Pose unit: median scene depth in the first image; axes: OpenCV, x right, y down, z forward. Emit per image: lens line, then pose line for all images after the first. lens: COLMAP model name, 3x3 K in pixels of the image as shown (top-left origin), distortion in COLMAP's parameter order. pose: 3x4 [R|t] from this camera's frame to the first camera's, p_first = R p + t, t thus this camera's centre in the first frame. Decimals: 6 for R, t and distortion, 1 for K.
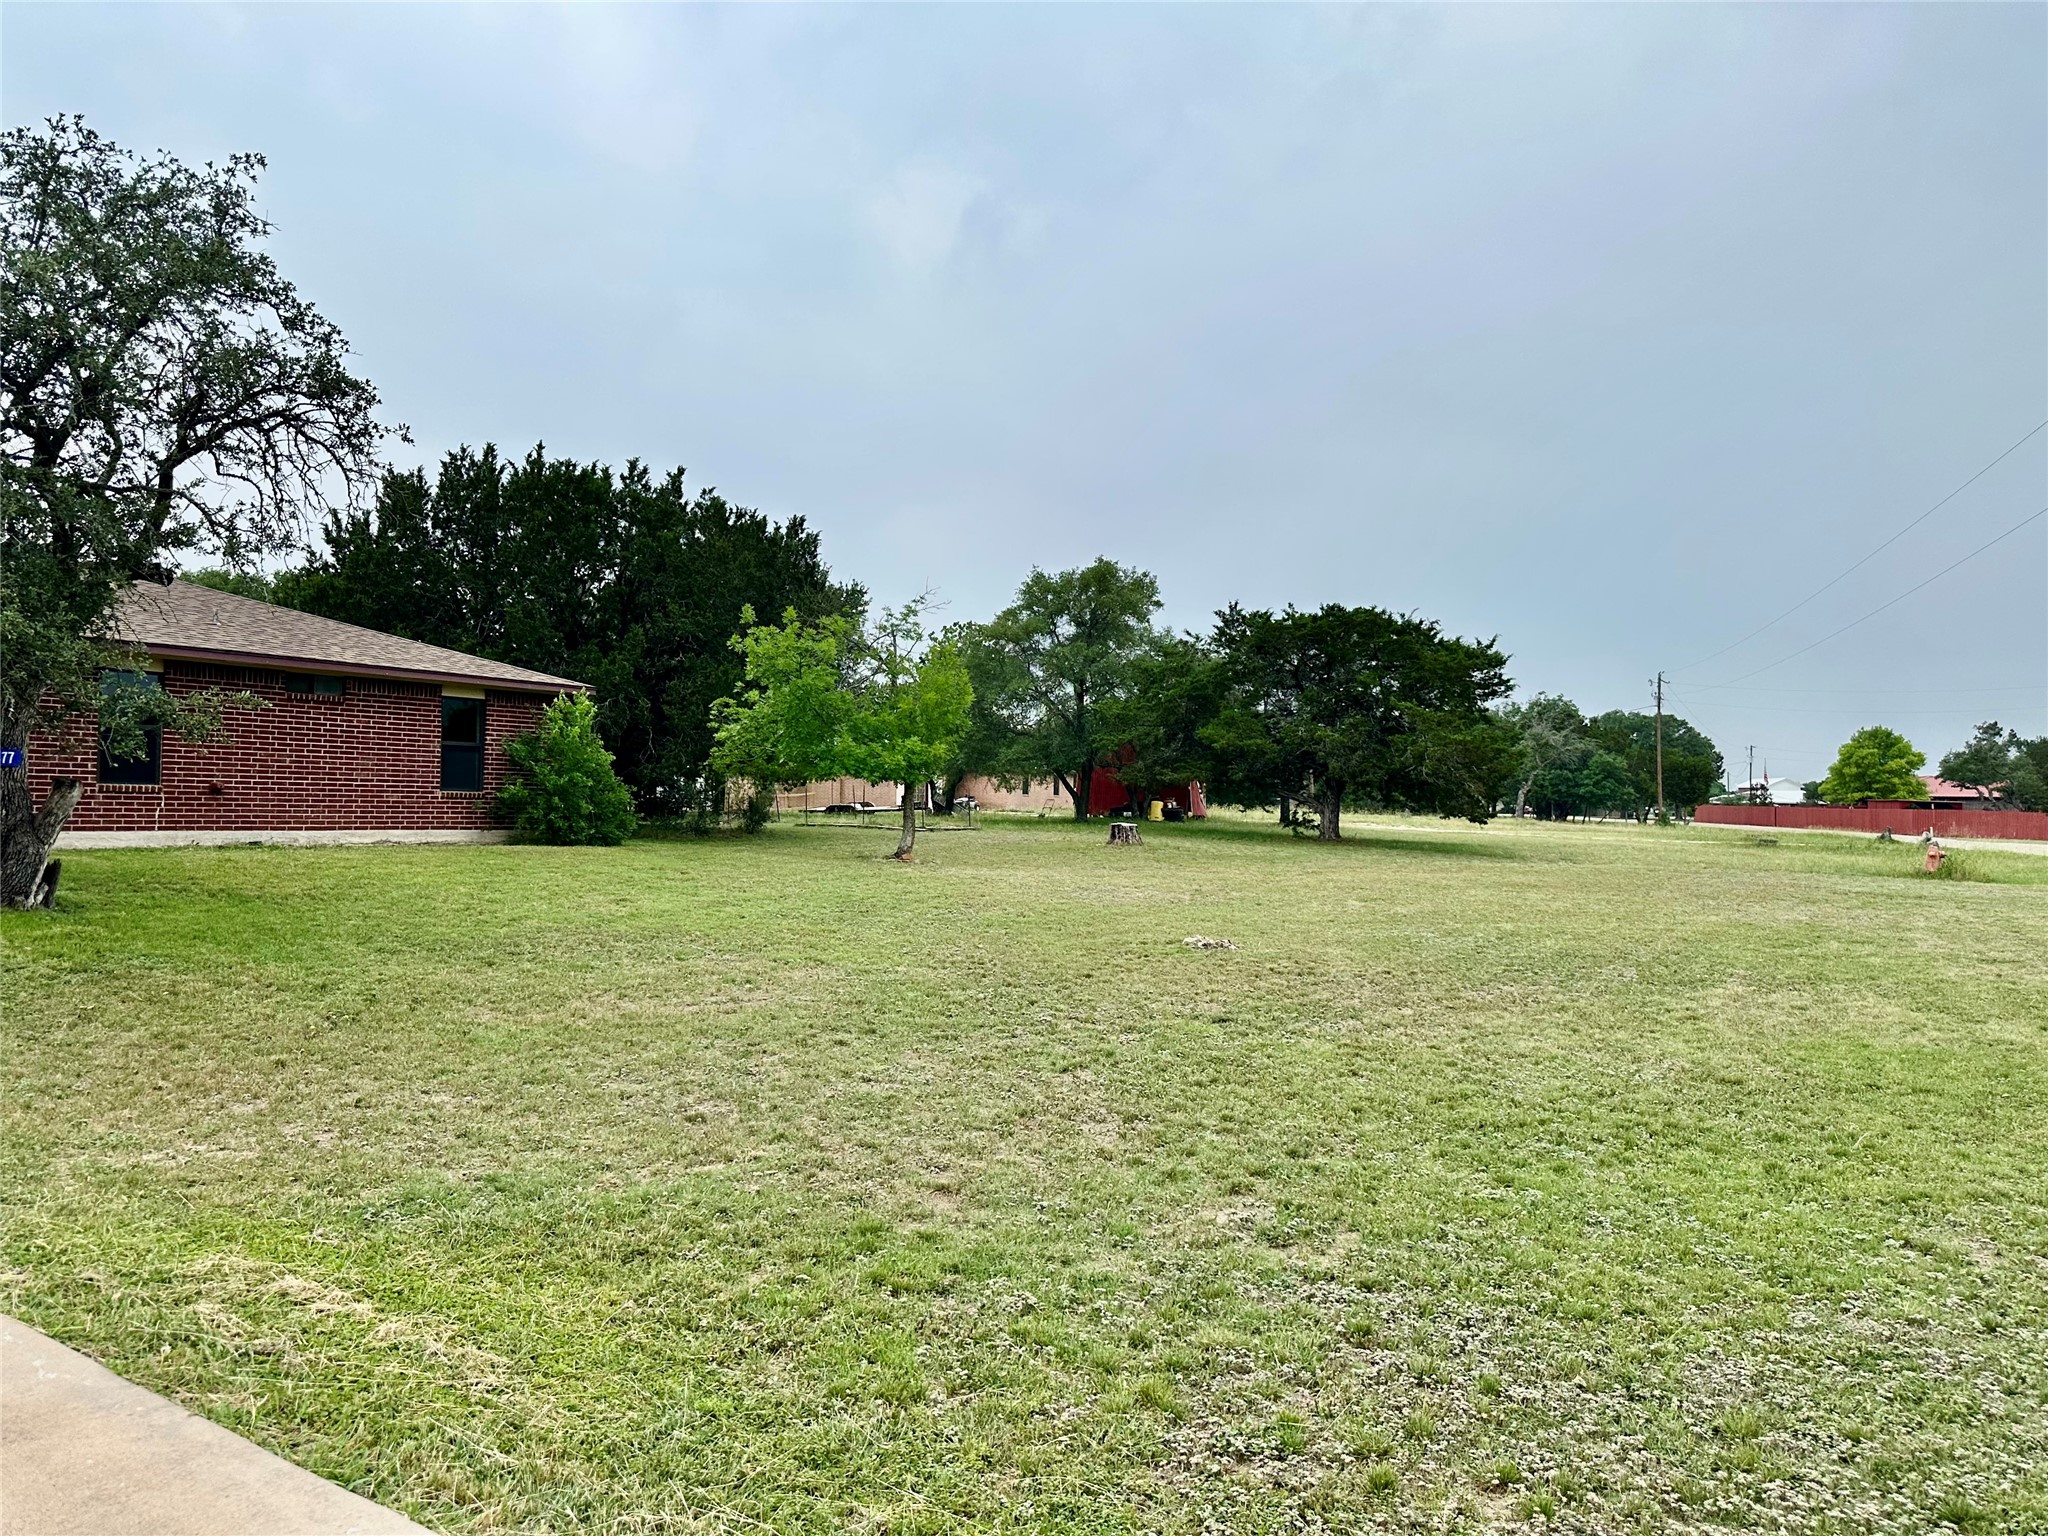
lens RADIAL K [[1433.5, 0, 1019.5], [0, 1433.5, 777.1], [0, 0, 1]] dist [0.026713, -0.039807]
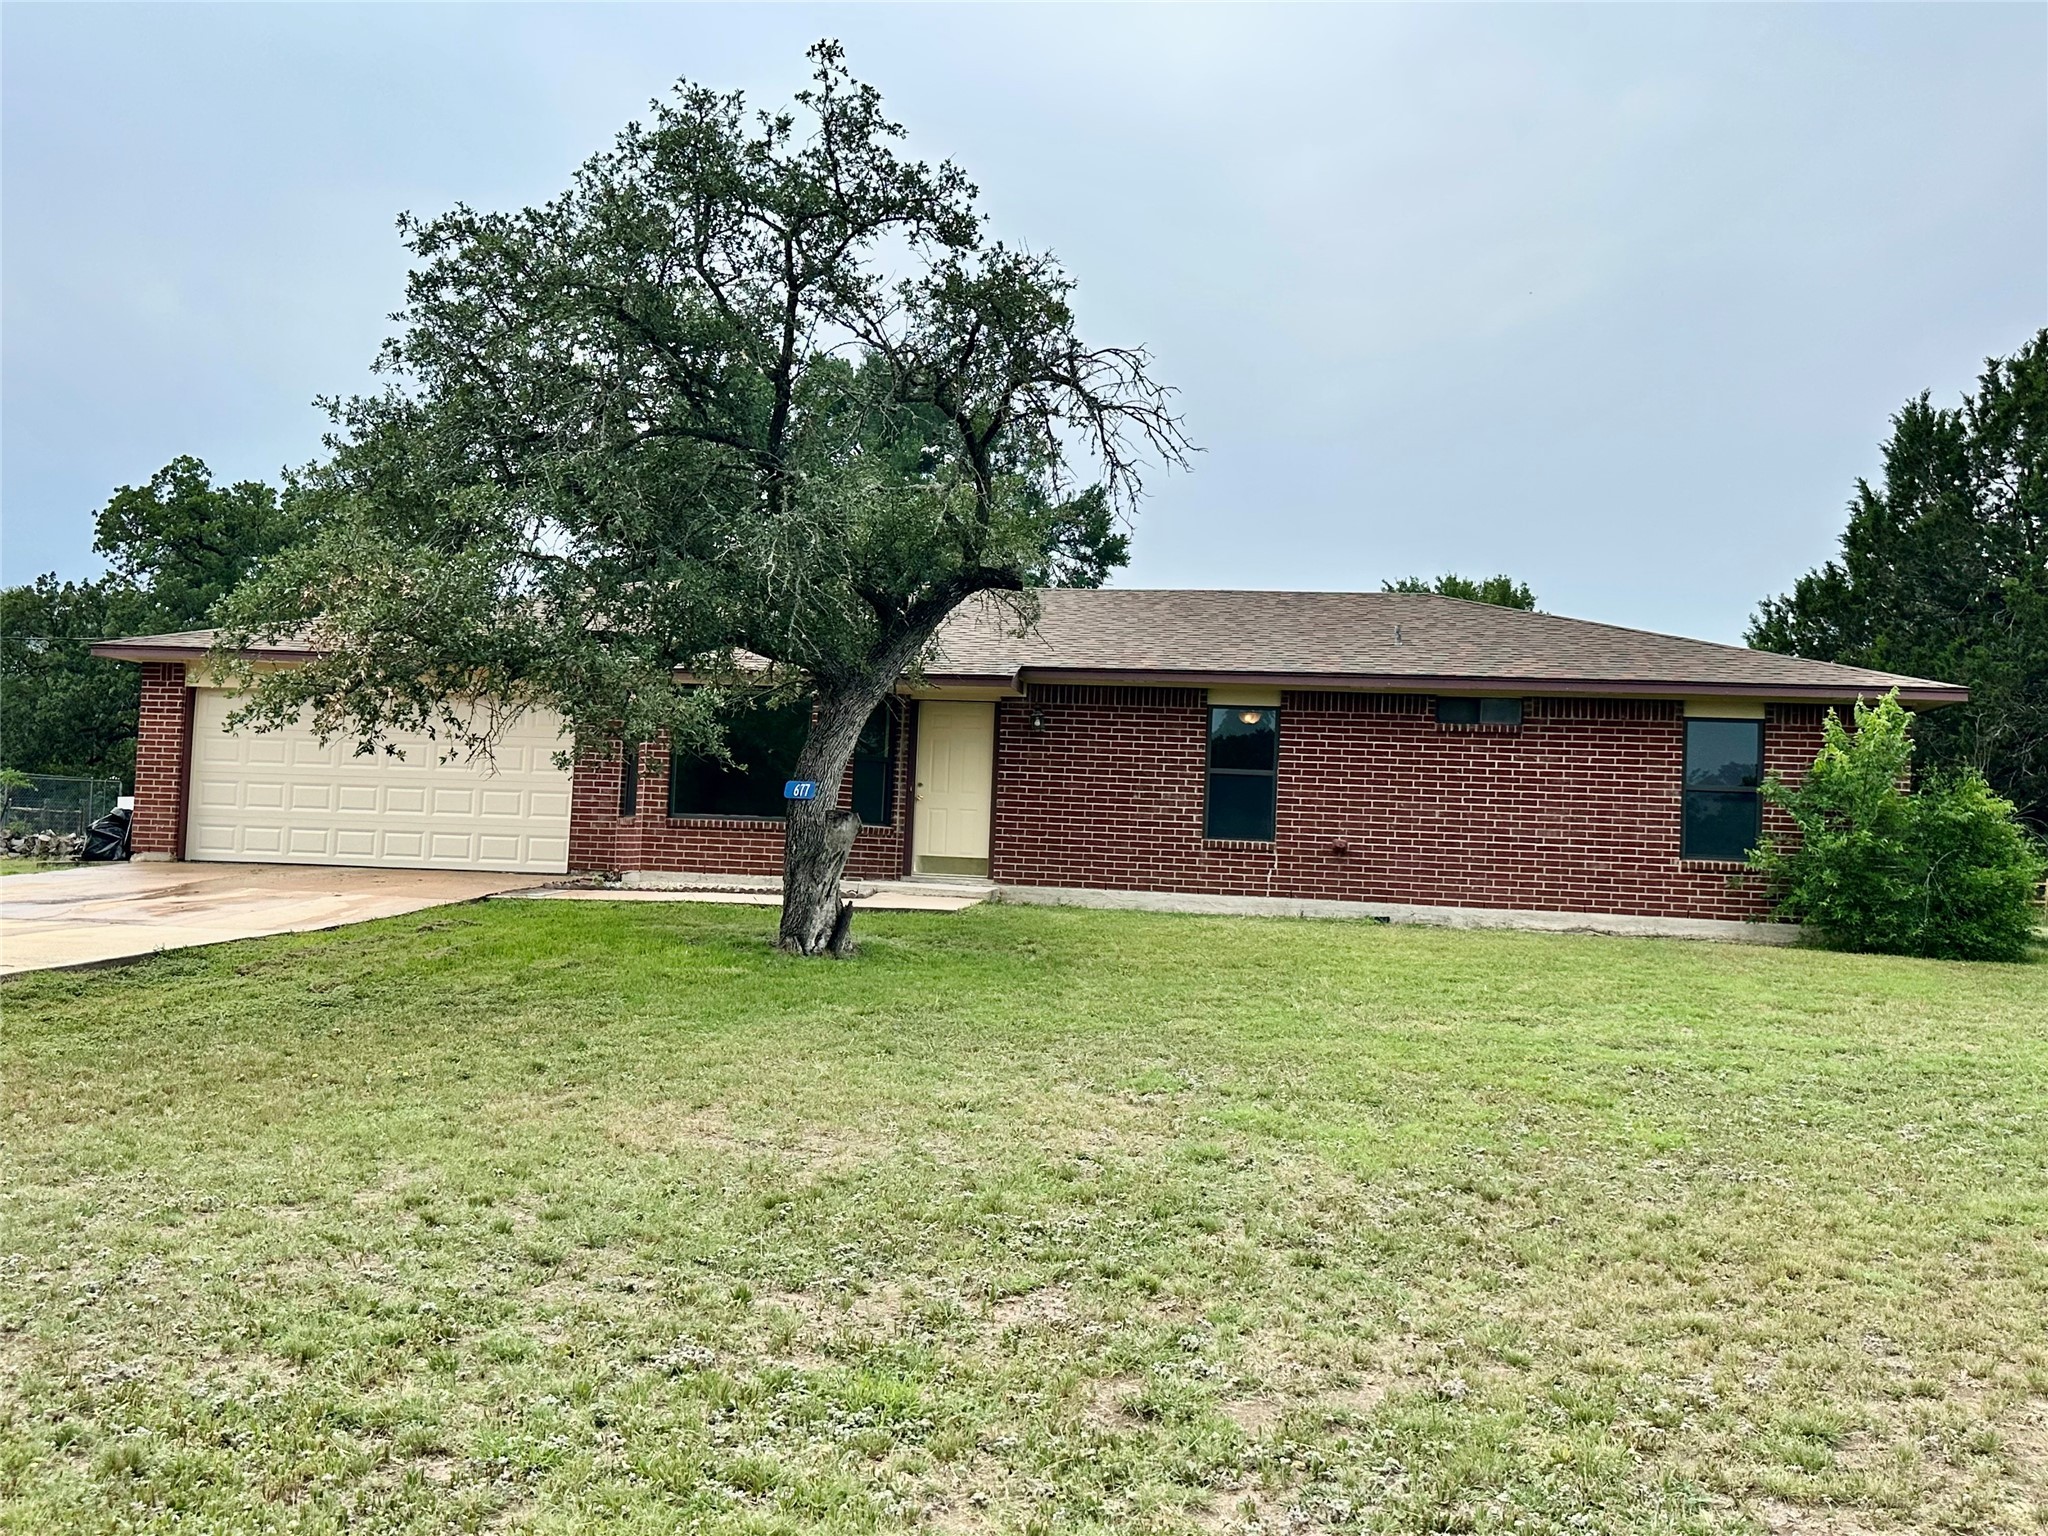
lens RADIAL K [[1779.1, 0, 1024.4], [0, 1779.1, 756.6], [0, 0, 1]] dist [0.189368, -0.365001]
pose [[0.408992, -0.051962, -0.911057, 0.253042], [-0.016597, 0.997789, -0.064360, 0.022320], [0.912387, 0.041443, 0.407226, 0.396010]]
